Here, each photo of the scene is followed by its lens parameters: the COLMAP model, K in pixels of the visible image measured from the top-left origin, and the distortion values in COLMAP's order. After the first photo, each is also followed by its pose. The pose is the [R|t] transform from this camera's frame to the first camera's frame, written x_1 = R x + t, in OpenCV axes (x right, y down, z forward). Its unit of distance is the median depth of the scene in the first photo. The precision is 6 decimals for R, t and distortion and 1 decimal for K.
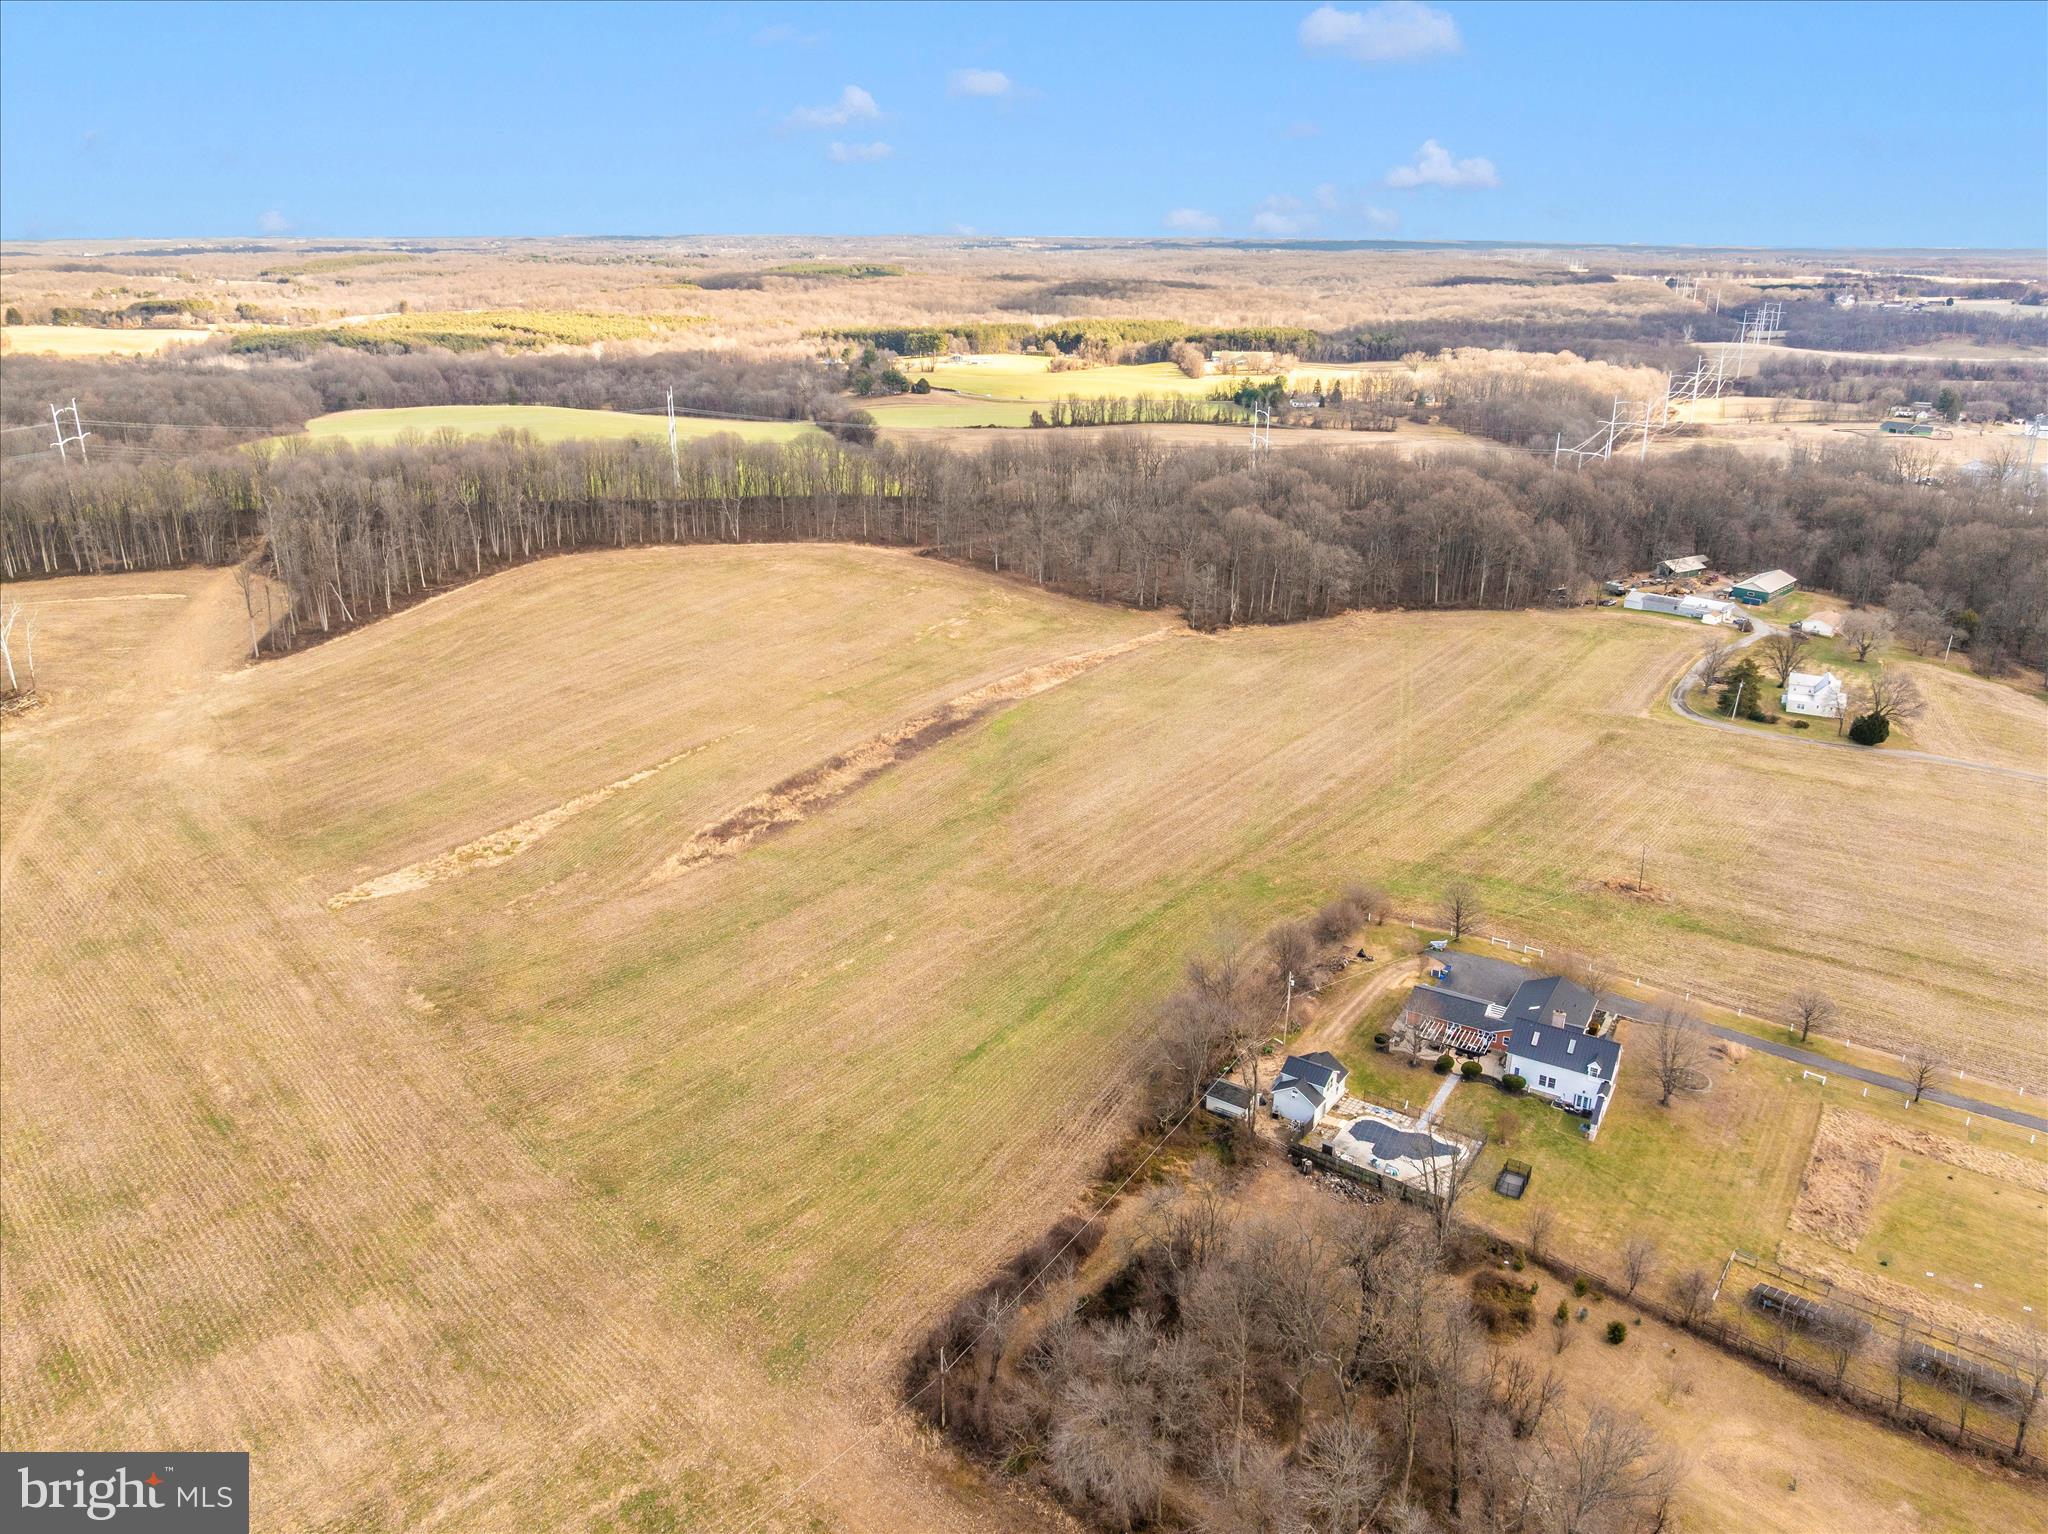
lens RADIAL K [[1450.3, 0, 1036.0], [0, 1450.3, 737.2], [0, 0, 1]] dist [-0.055584, 0.029257]
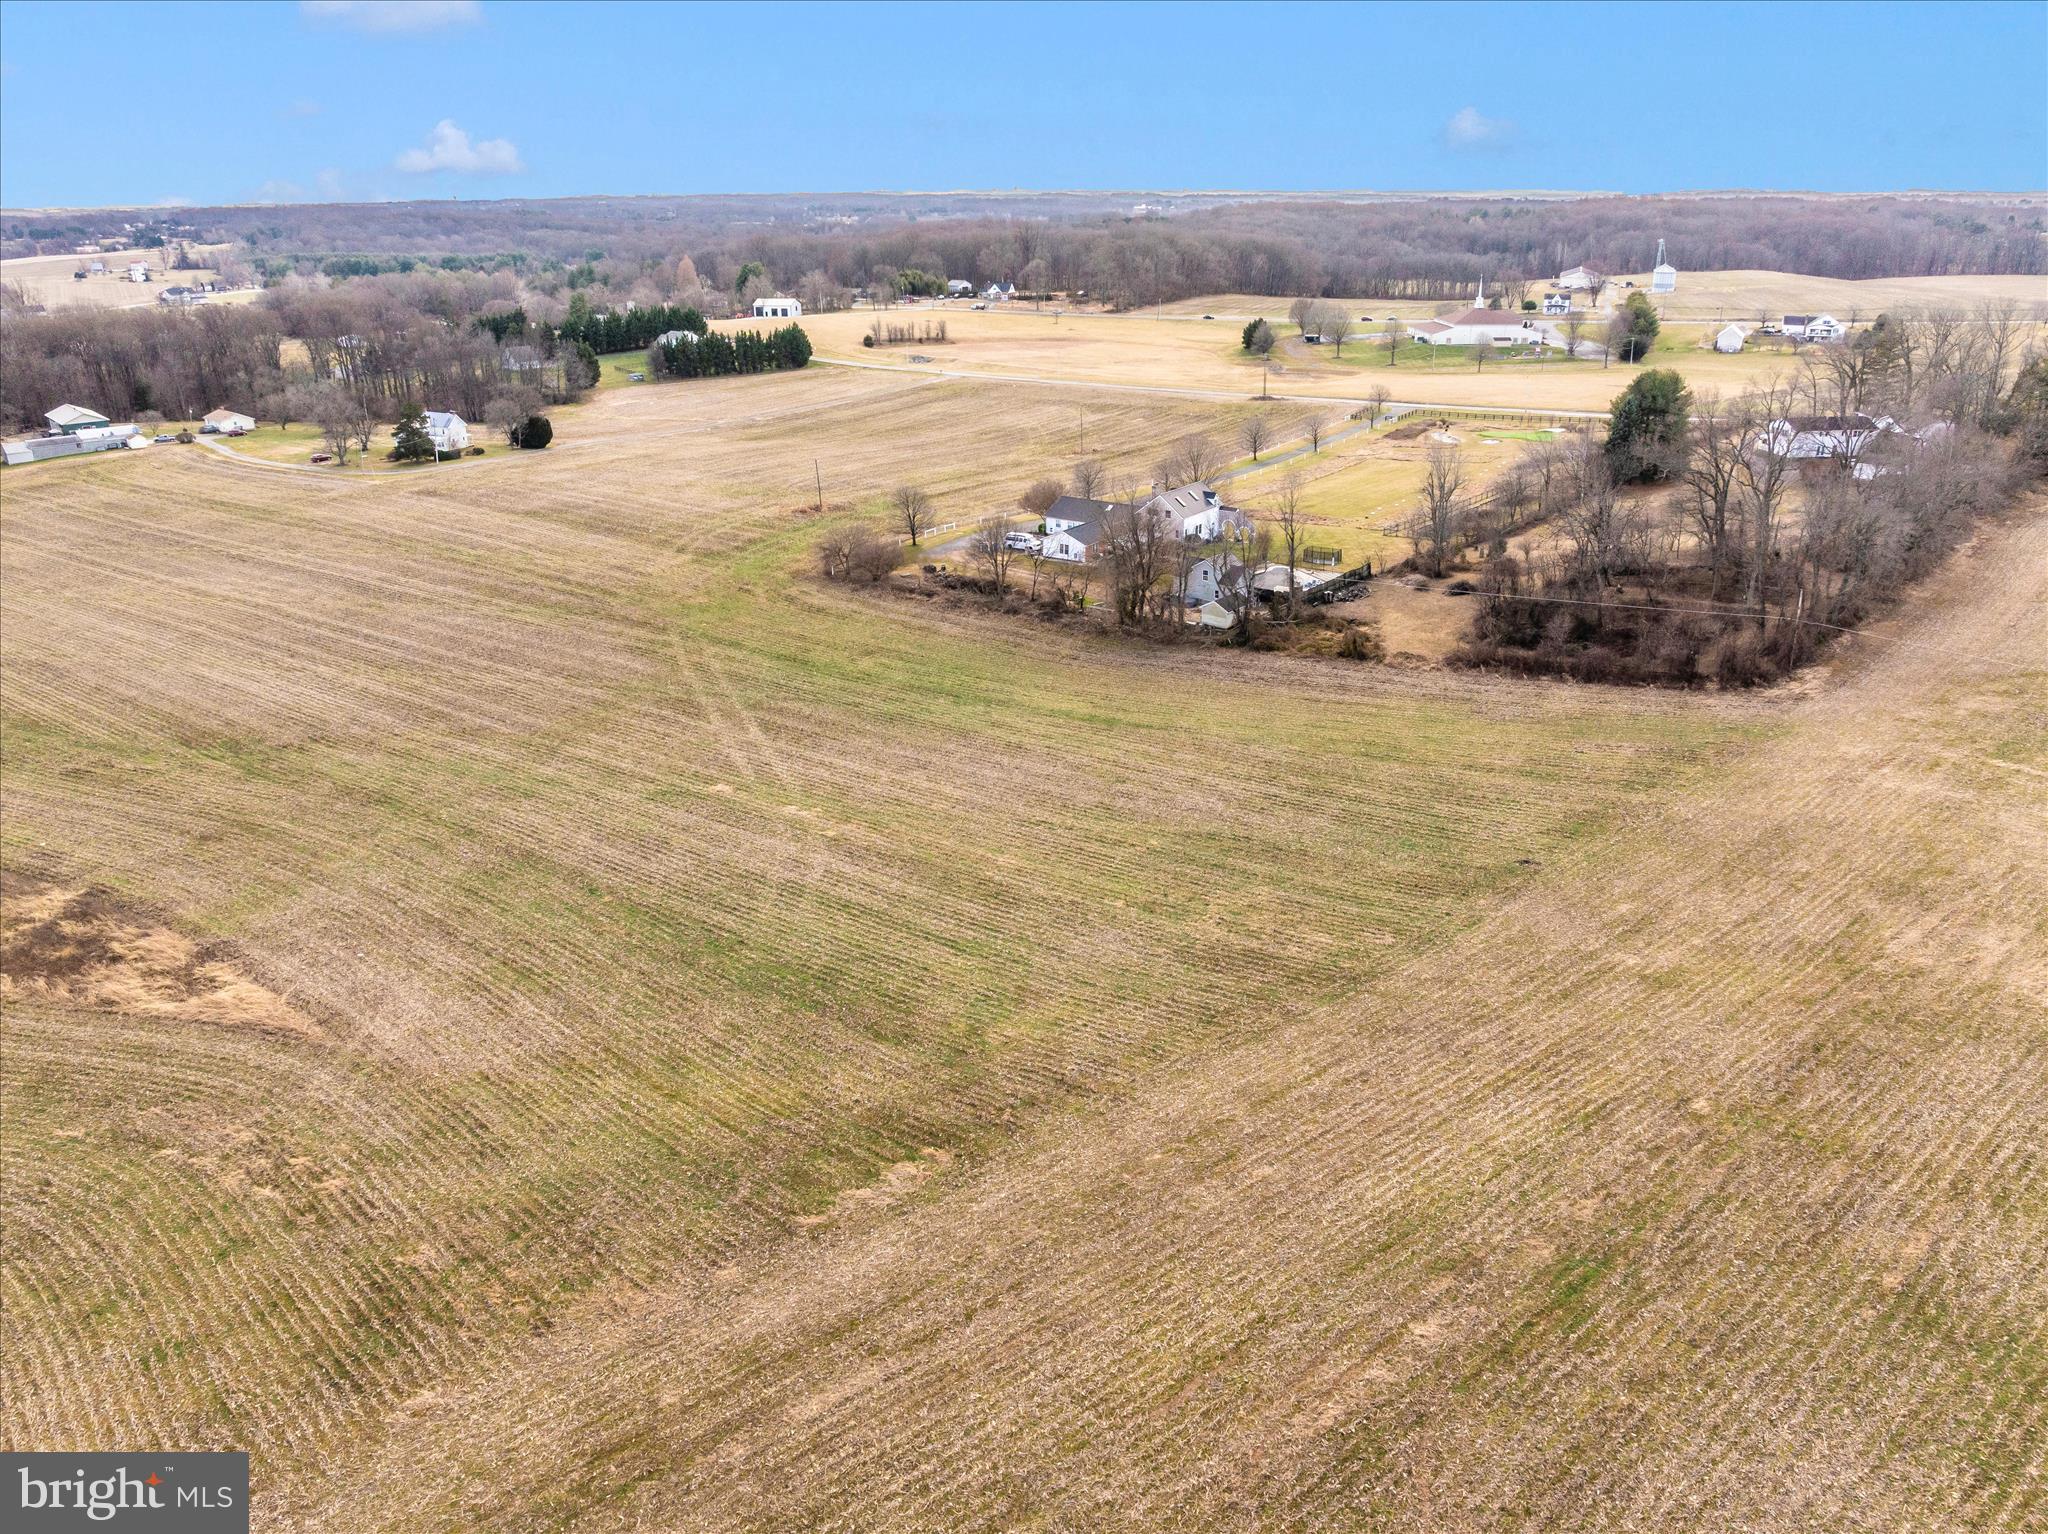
lens RADIAL K [[1445.9, 0, 1033.8], [0, 1445.9, 763.6], [0, 0, 1]] dist [-0.055987, 0.025520]
pose [[0.061339, -0.377963, 0.923787, -0.499736], [0.338502, 0.878556, 0.336981, -0.025685], [-0.938964, 0.292033, 0.181831, 0.569677]]
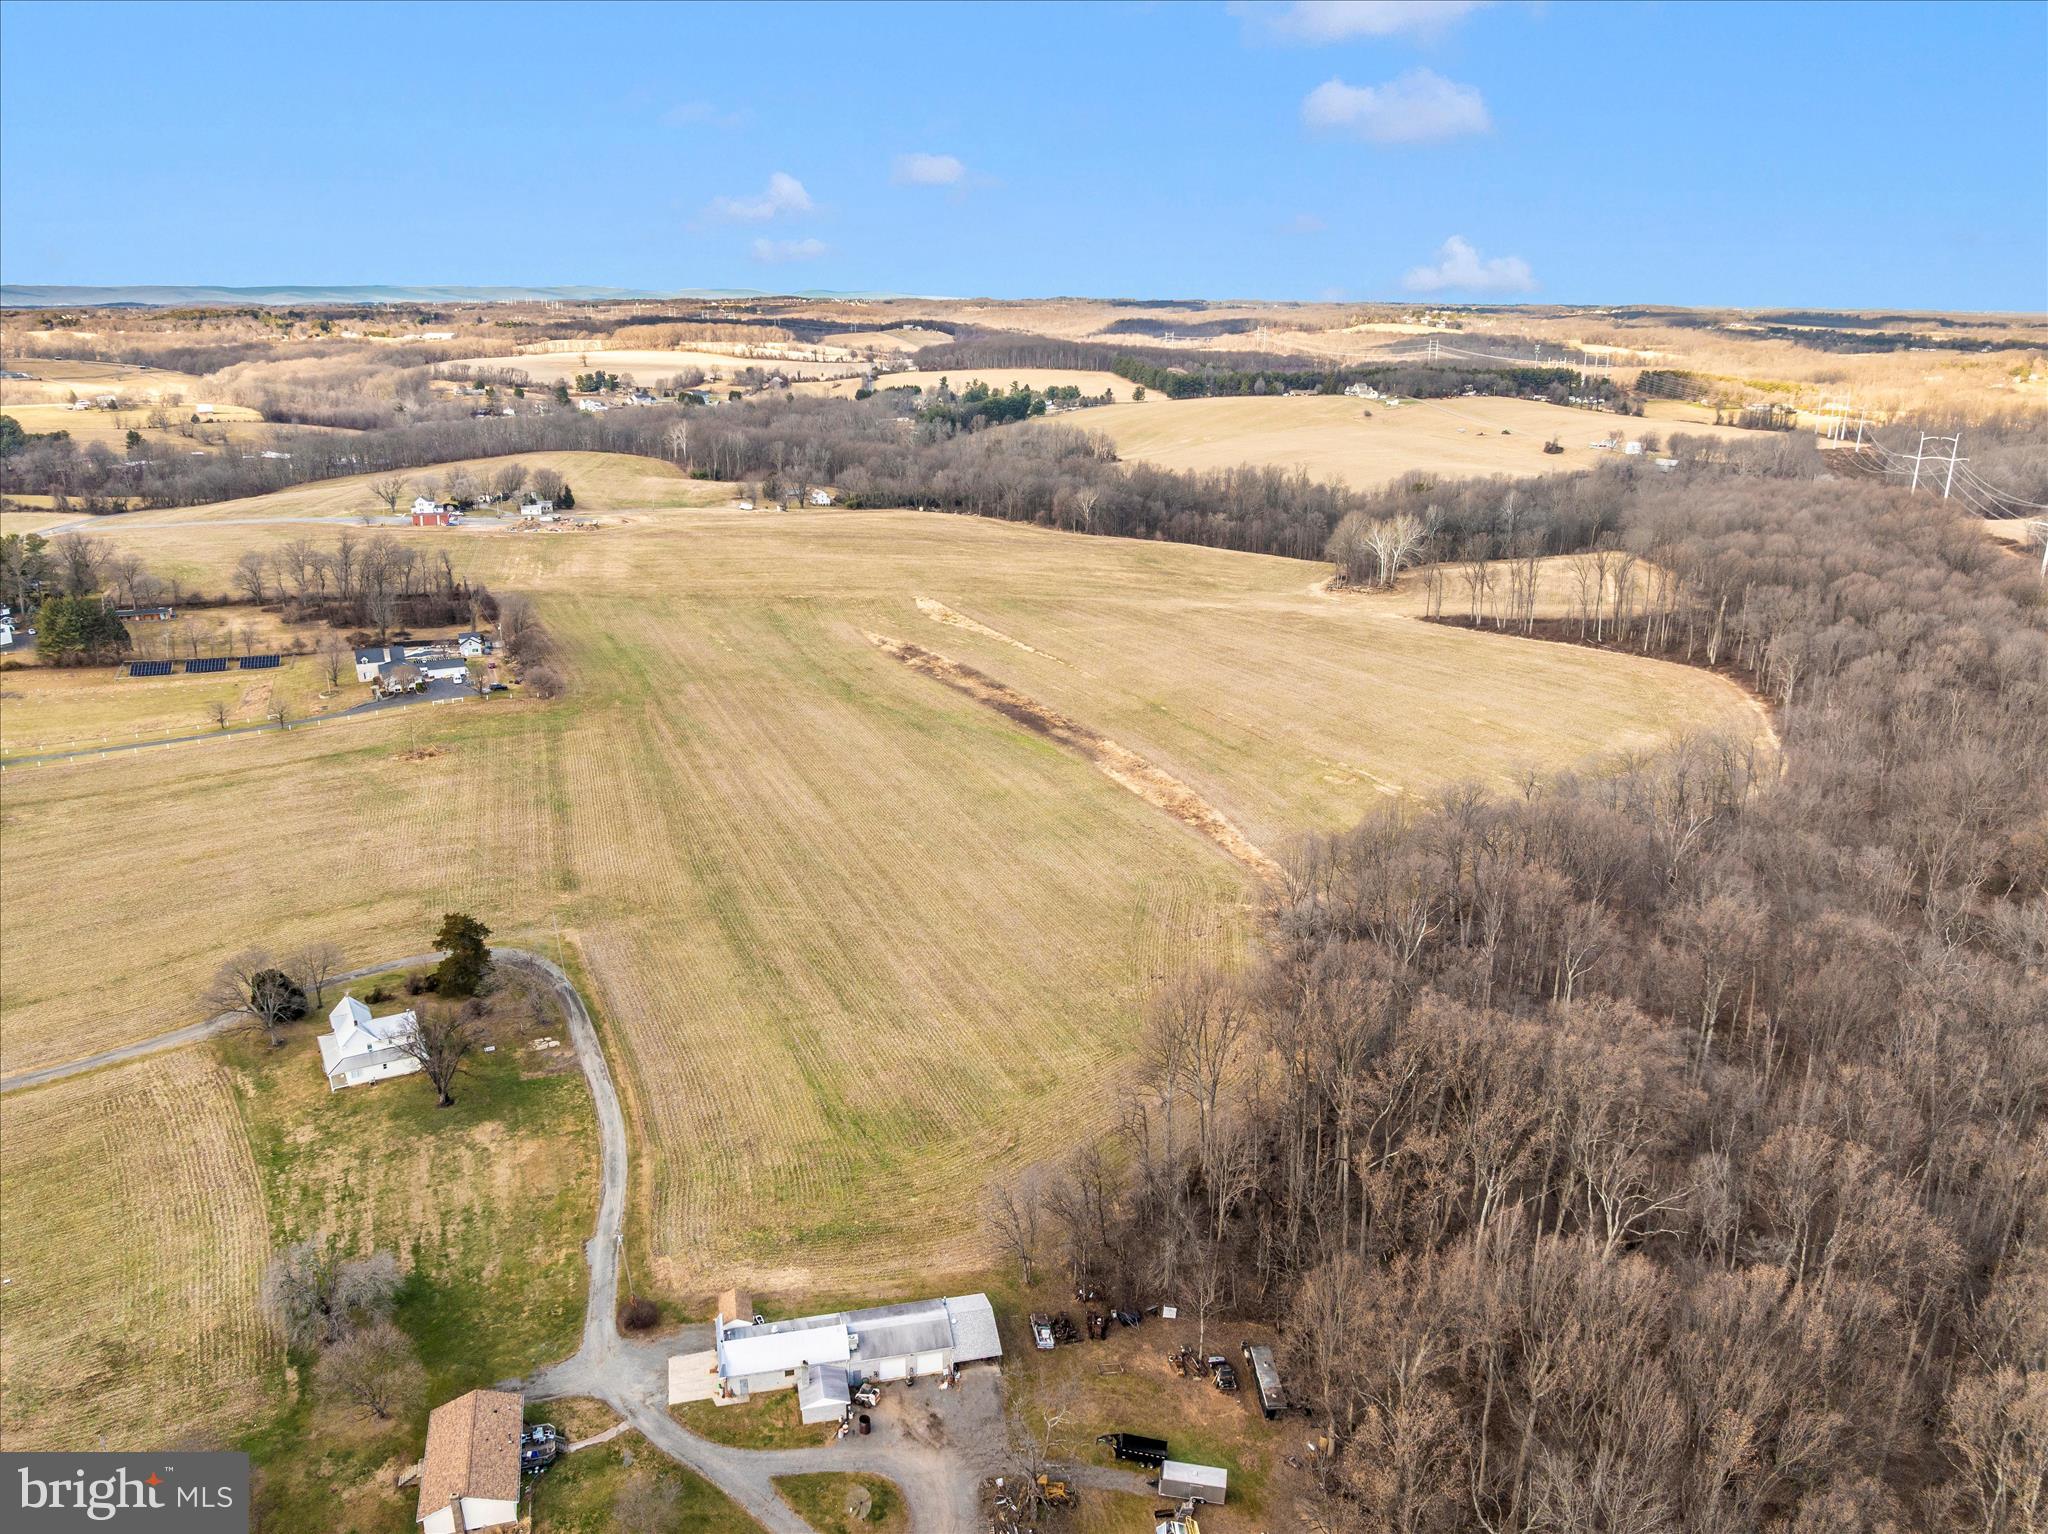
lens RADIAL K [[1438.1, 0, 1038.5], [0, 1438.1, 763.7], [0, 0, 1]] dist [-0.006969, -0.081729]
pose [[-0.526256, 0.257889, -0.810276, 0.995479], [-0.292201, 0.840027, 0.457136, -0.574438], [0.798545, 0.477334, -0.366713, 1.613442]]
